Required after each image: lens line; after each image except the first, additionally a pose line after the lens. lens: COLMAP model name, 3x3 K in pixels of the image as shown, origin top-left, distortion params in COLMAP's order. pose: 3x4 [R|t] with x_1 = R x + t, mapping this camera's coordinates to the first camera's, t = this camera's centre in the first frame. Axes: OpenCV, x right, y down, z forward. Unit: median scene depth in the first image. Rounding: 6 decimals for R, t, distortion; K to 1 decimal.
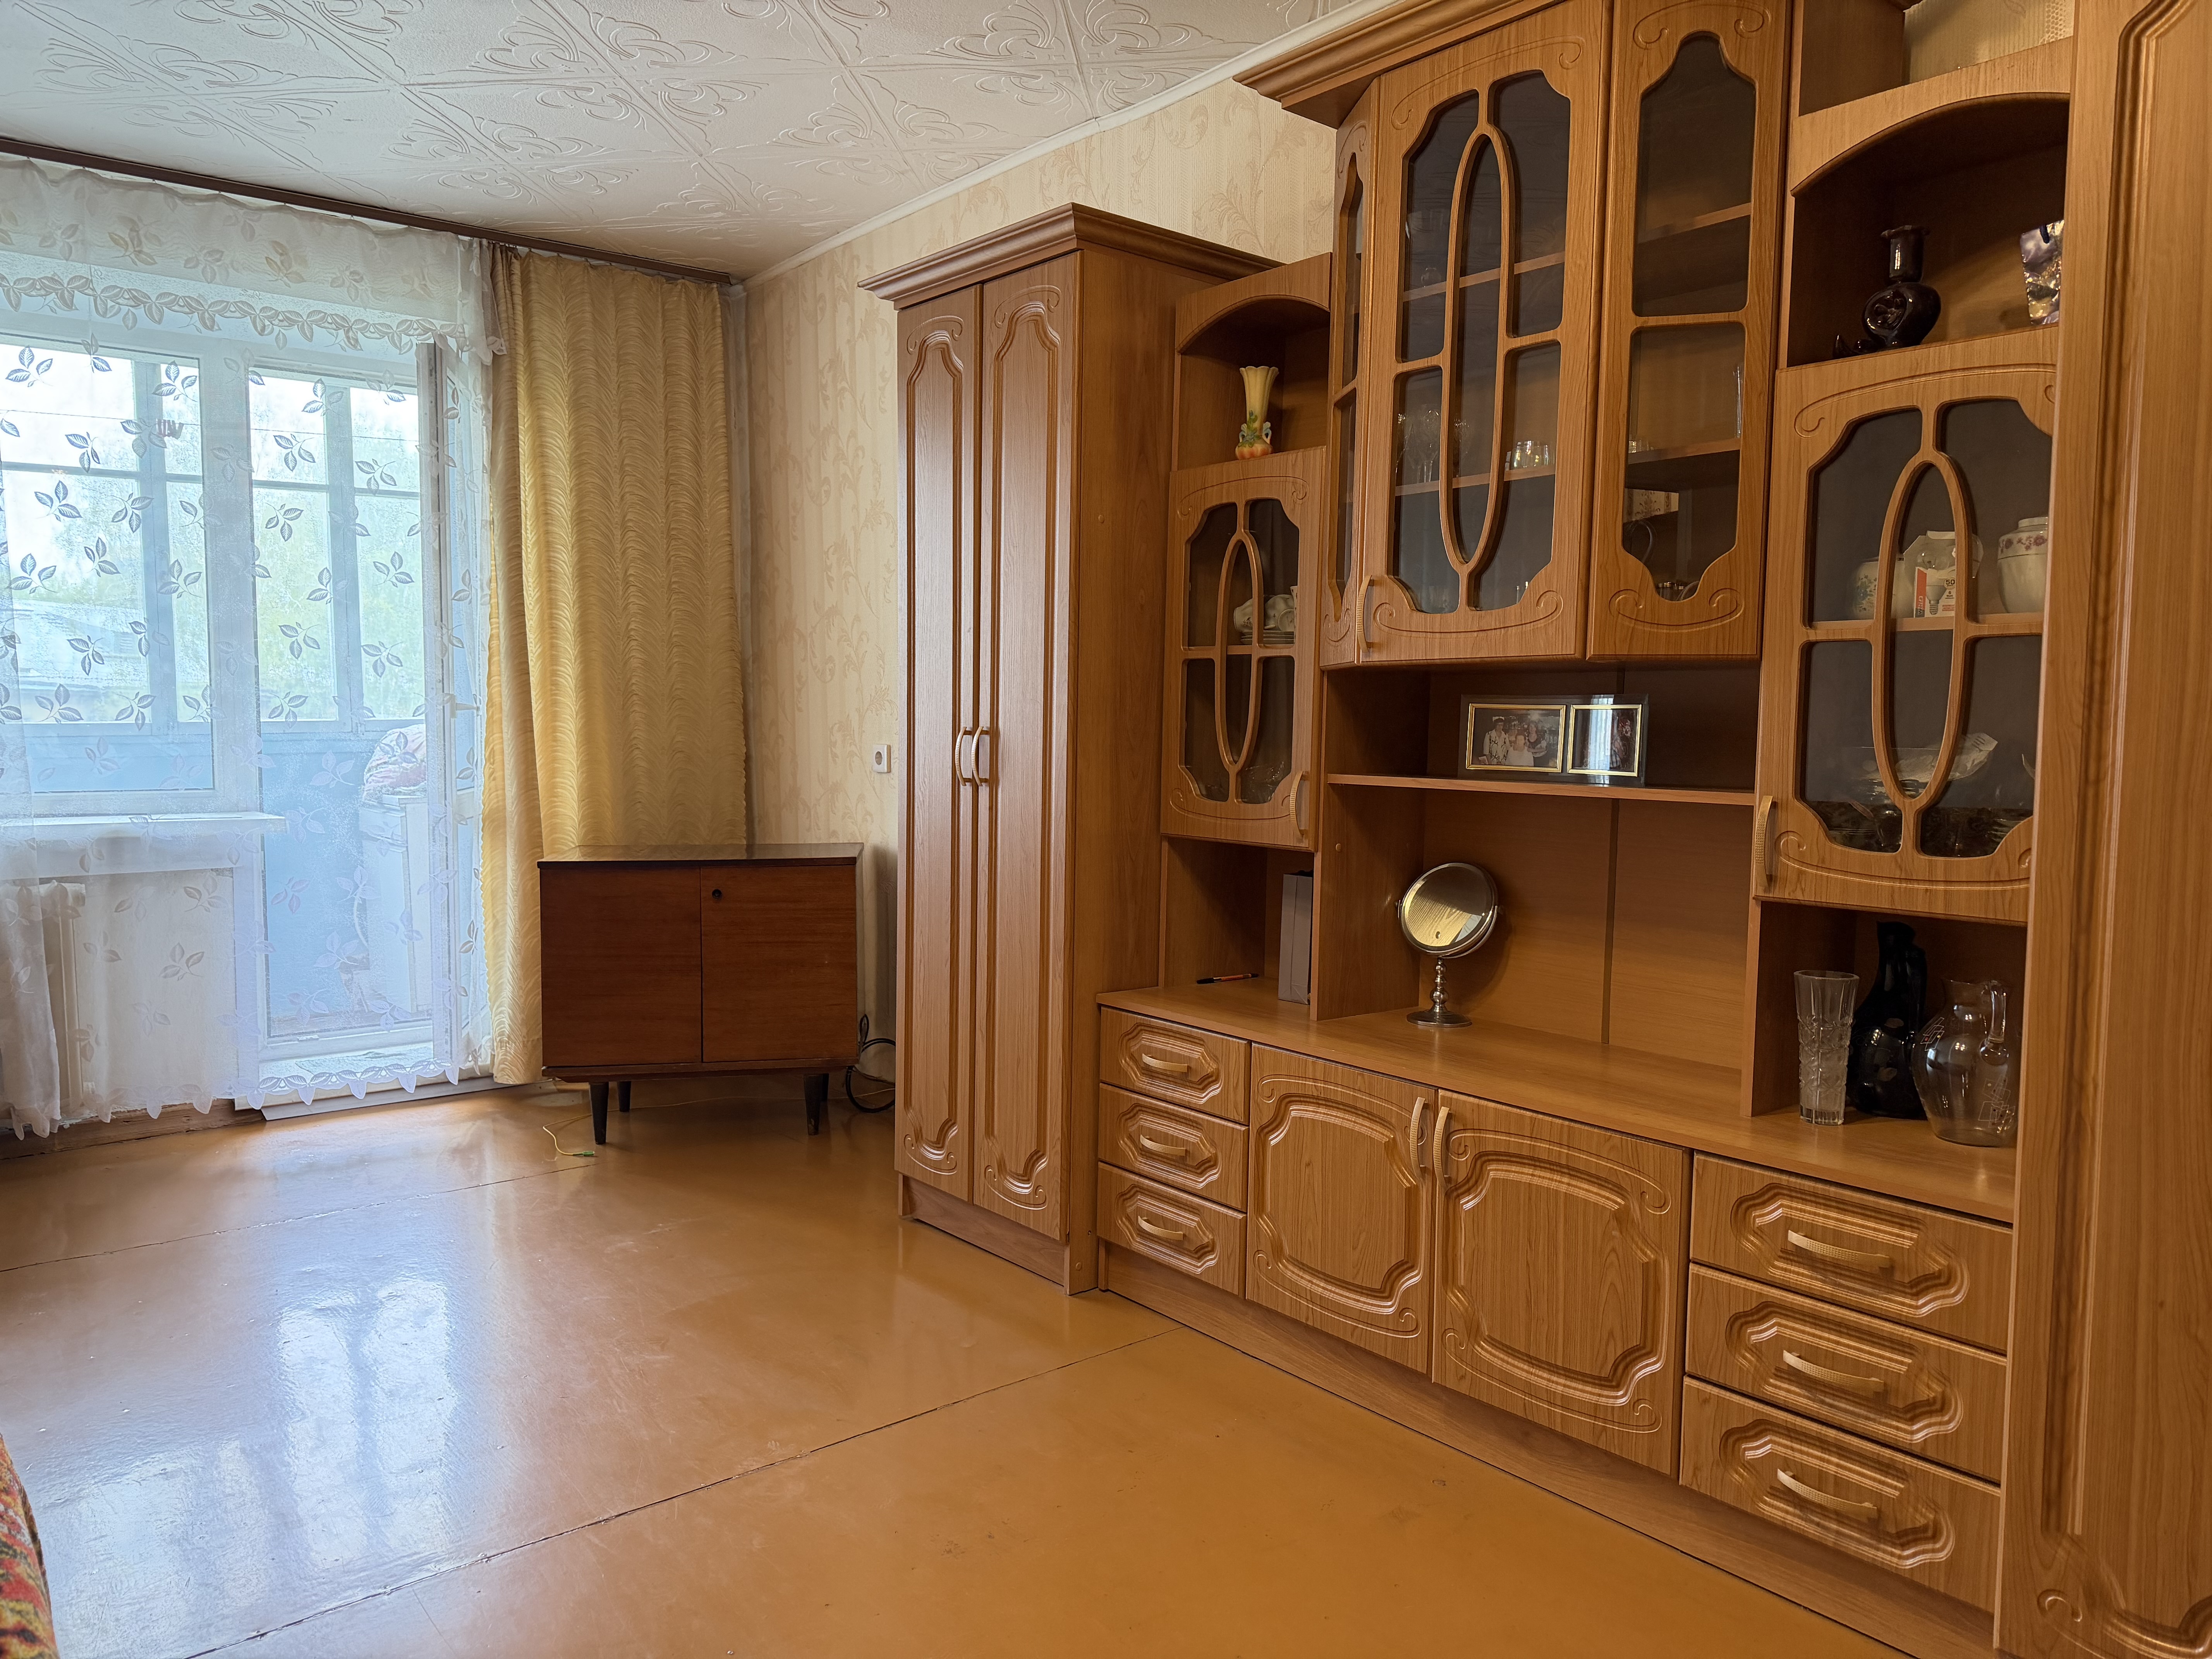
lens RADIAL K [[1568.8, 0, 1123.1], [0, 1568.8, 835.3], [0, 0, 1]] dist [0.034517, -0.037221]
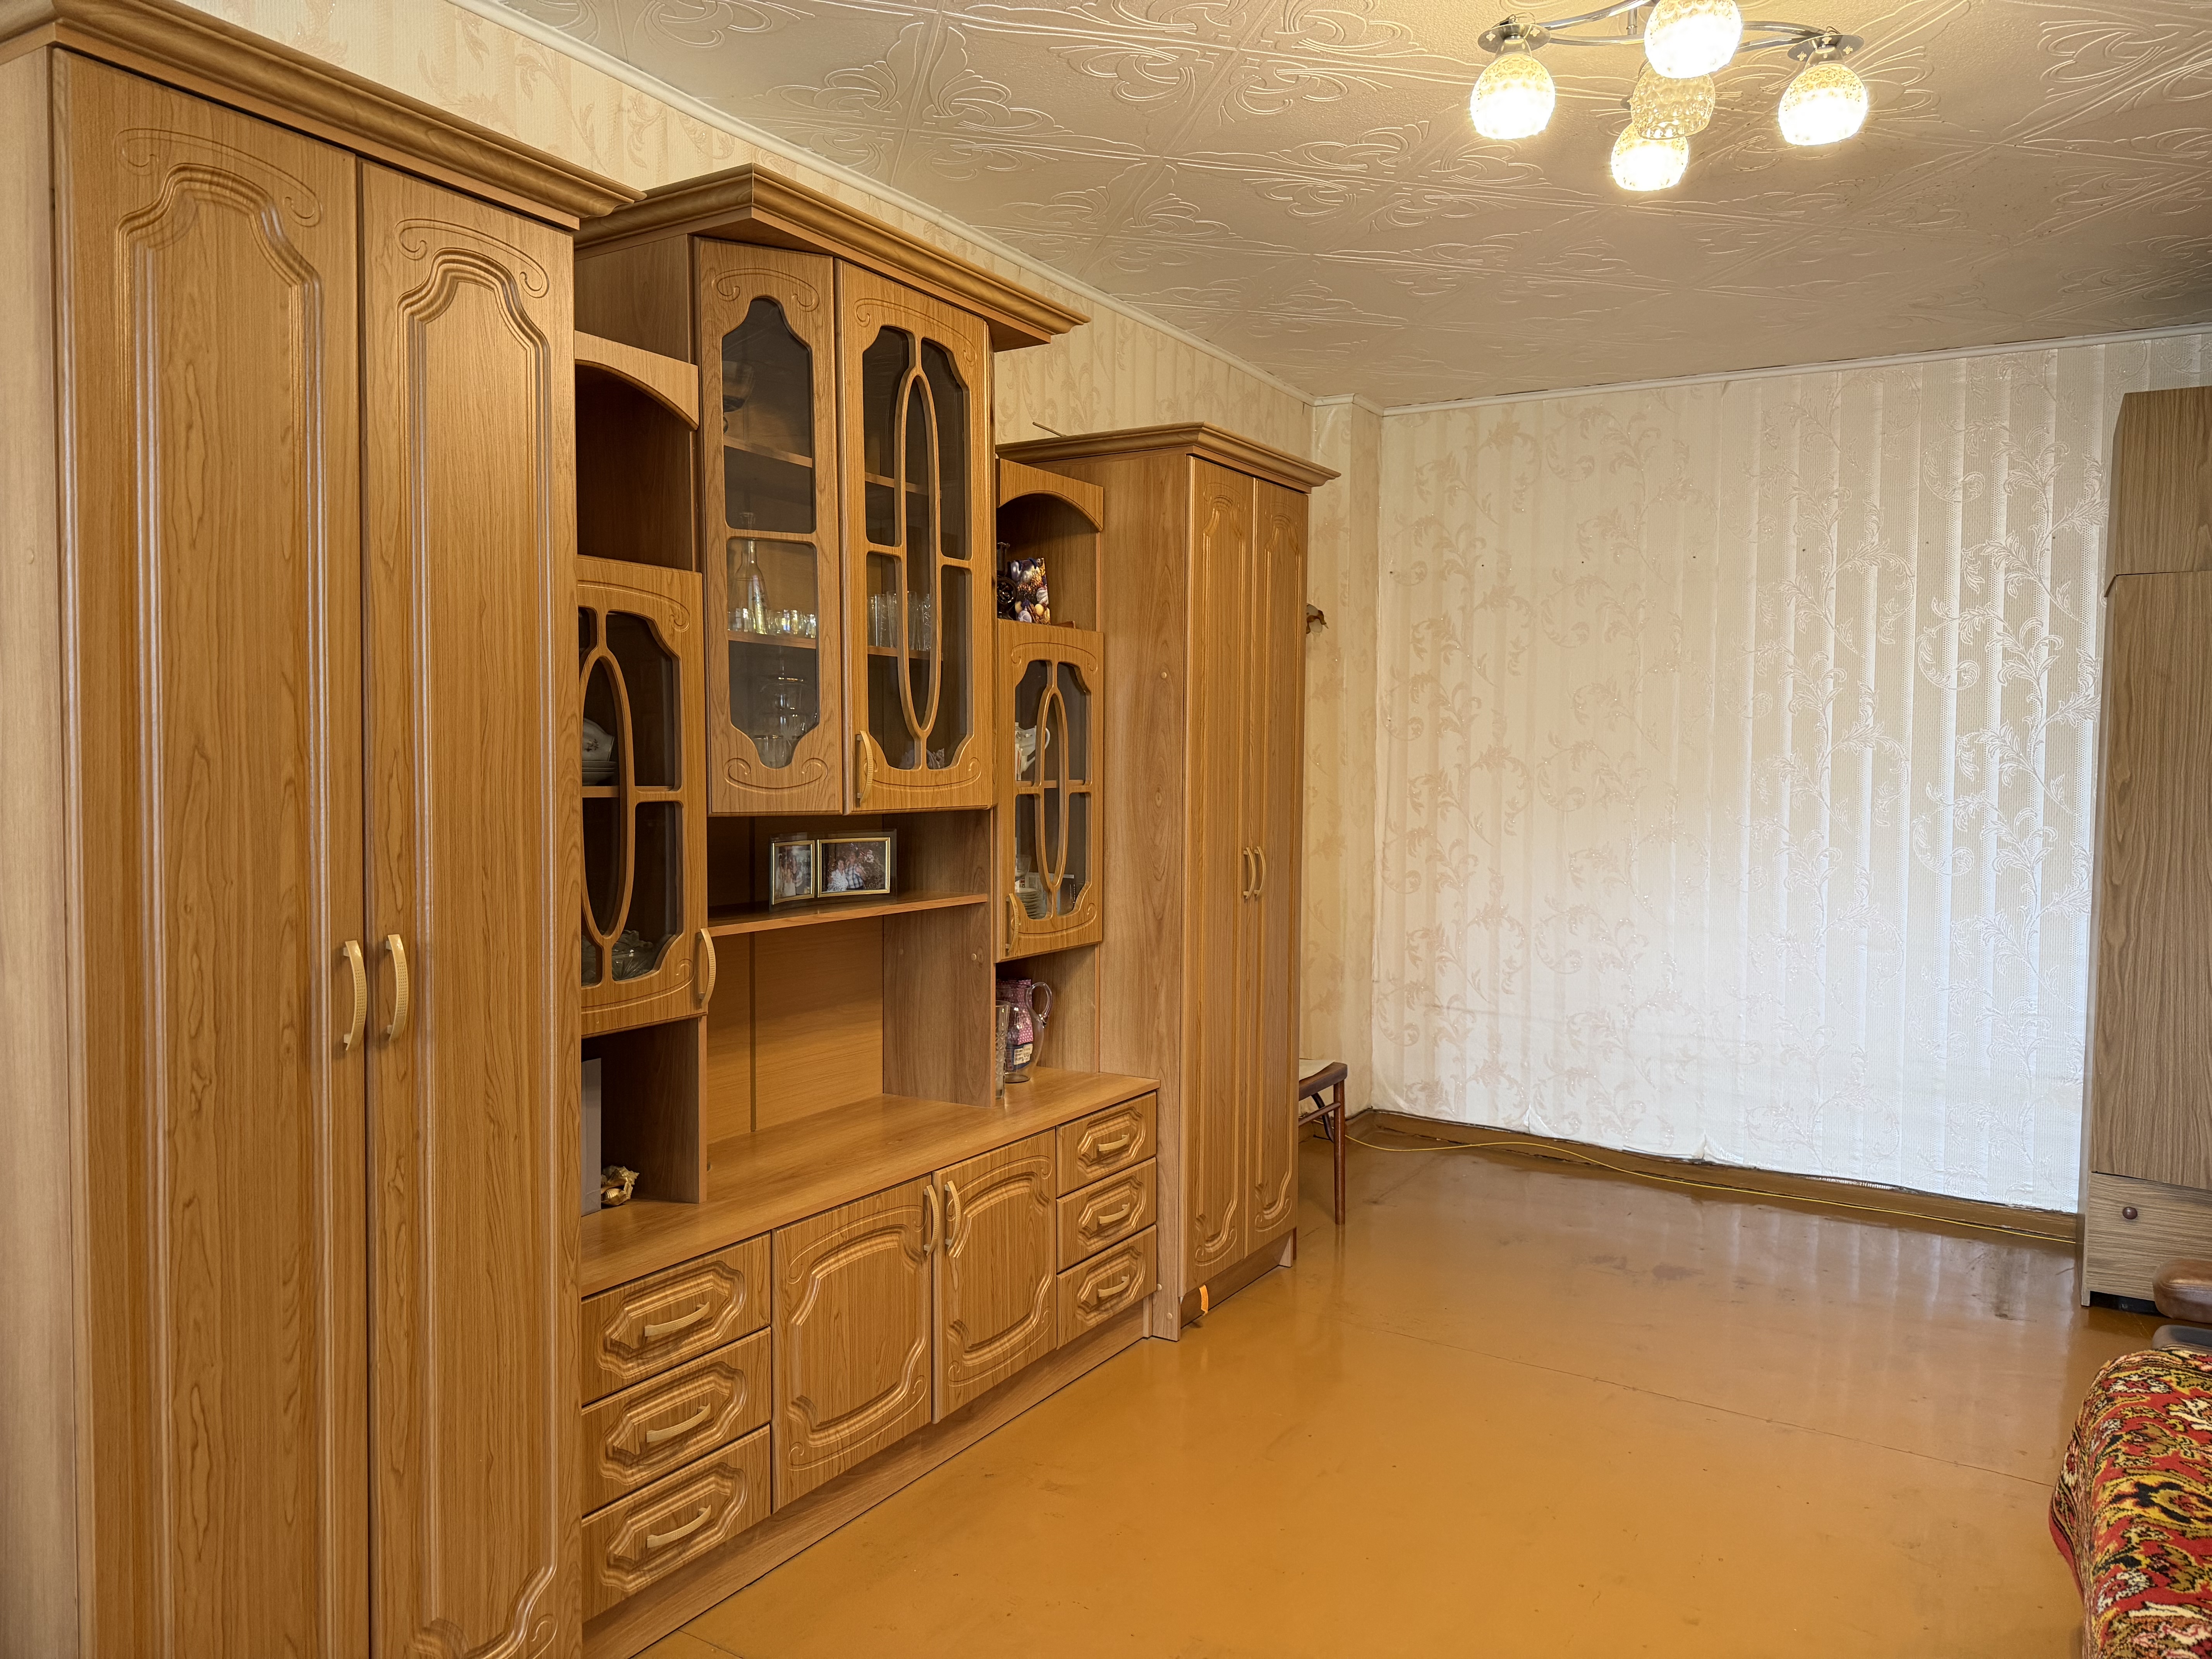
lens RADIAL K [[1568.8, 0, 1107.6], [0, 1568.8, 813.8], [0, 0, 1]] dist [0.034517, -0.037221]
pose [[-0.333337, -0.048996, 0.941534, -0.841508], [0.059803, 0.995539, 0.072979, -0.164998], [-0.940909, 0.080633, -0.328920, 1.116055]]
